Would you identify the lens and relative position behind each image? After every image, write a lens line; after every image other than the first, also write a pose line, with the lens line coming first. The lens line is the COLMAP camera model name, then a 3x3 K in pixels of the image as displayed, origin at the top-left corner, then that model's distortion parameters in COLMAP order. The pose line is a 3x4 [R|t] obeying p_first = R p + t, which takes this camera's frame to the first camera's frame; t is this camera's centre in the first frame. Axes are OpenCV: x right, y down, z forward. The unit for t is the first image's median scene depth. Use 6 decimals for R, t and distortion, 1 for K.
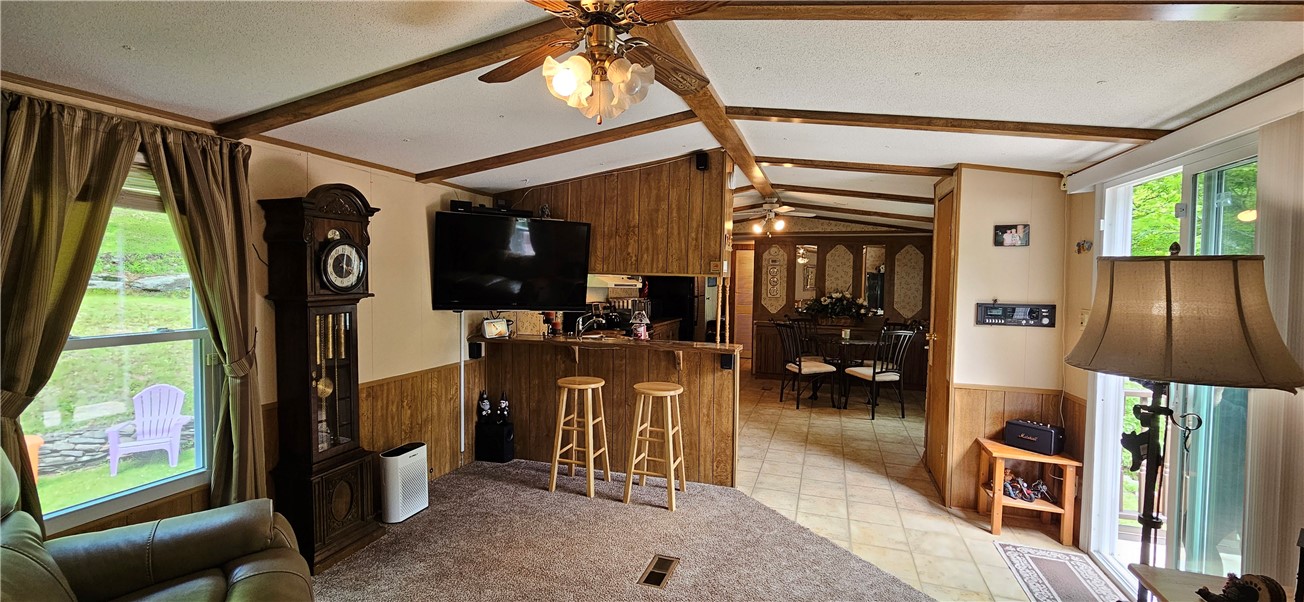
lens RADIAL K [[538.0, 0, 646.9], [0, 538.0, 299.1], [0, 0, 1]] dist [-0.003975, -0.000452]
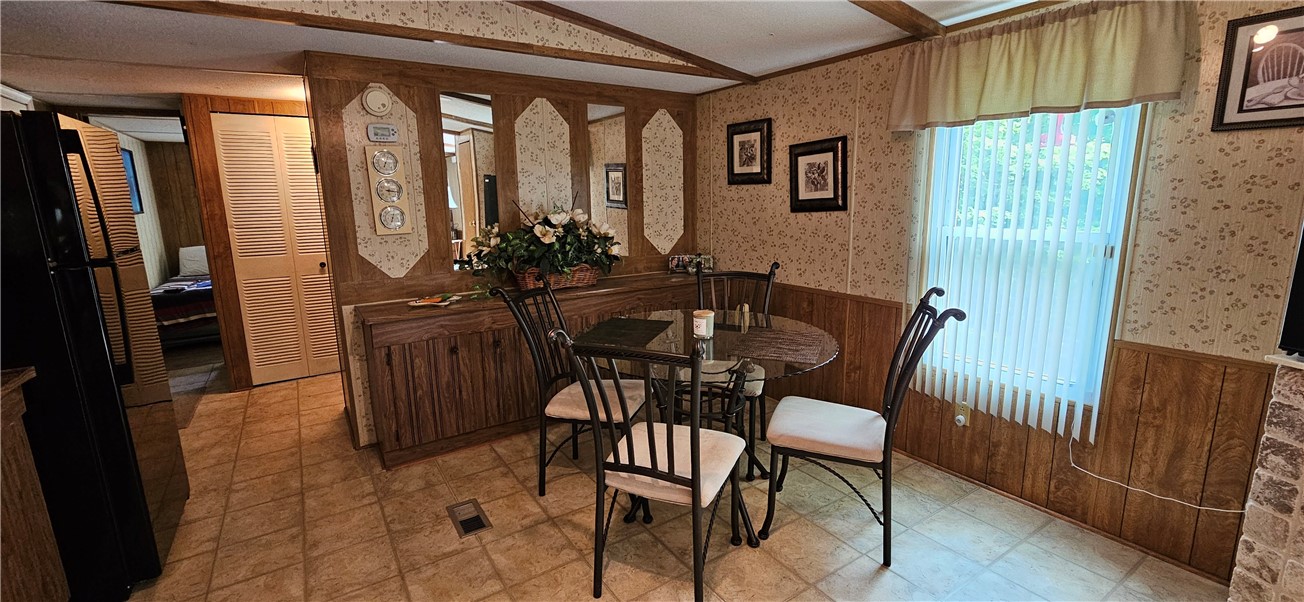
lens RADIAL K [[538.0, 0, 646.9], [0, 538.0, 299.1], [0, 0, 1]] dist [-0.003975, -0.000452]
pose [[0.620674, -0.176597, 0.763922, 0.117445], [0.057790, 0.981959, 0.180047, -0.033962], [-0.781936, -0.067603, 0.619682, 1.338149]]
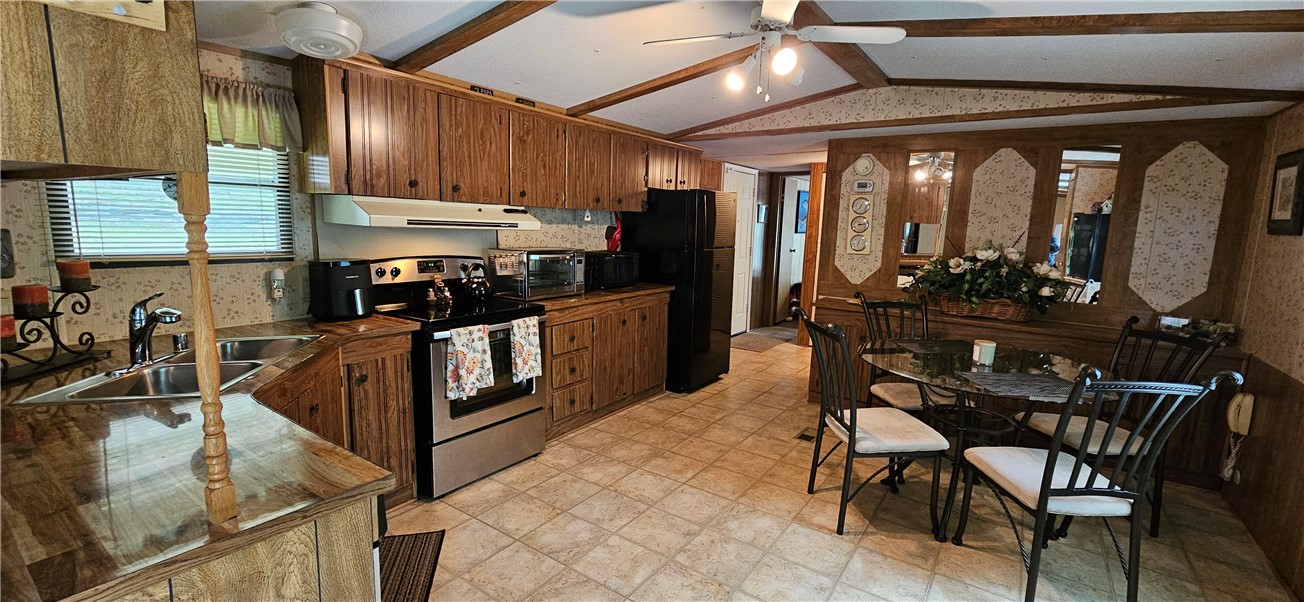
lens RADIAL K [[538.0, 0, 646.9], [0, 538.0, 299.1], [0, 0, 1]] dist [-0.003975, -0.000452]
pose [[0.958008, 0.054036, -0.281603, 0.394645], [-0.025172, 0.994140, 0.105129, -0.020821], [0.285633, -0.093626, 0.953755, 0.898260]]
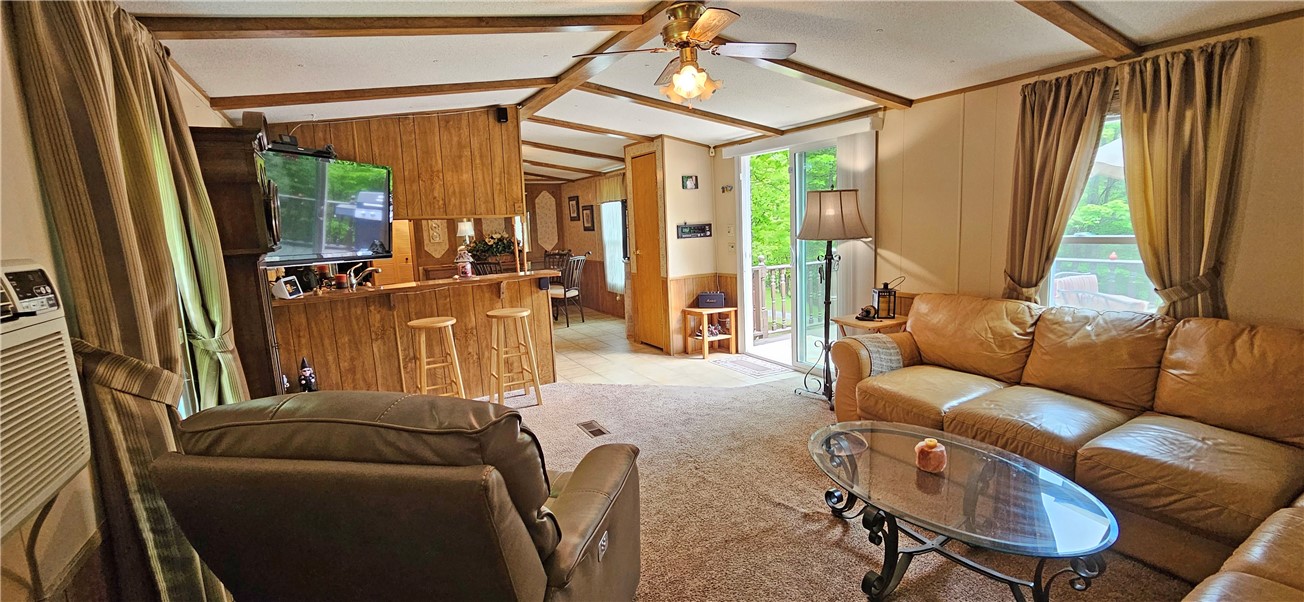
lens RADIAL K [[538.0, 0, 646.9], [0, 538.0, 299.1], [0, 0, 1]] dist [-0.003975, -0.000452]
pose [[0.666287, -0.150934, 0.730261, -0.566642], [0.083042, 0.988228, 0.128486, 0.009940], [-0.741057, -0.024966, 0.670977, -0.007602]]
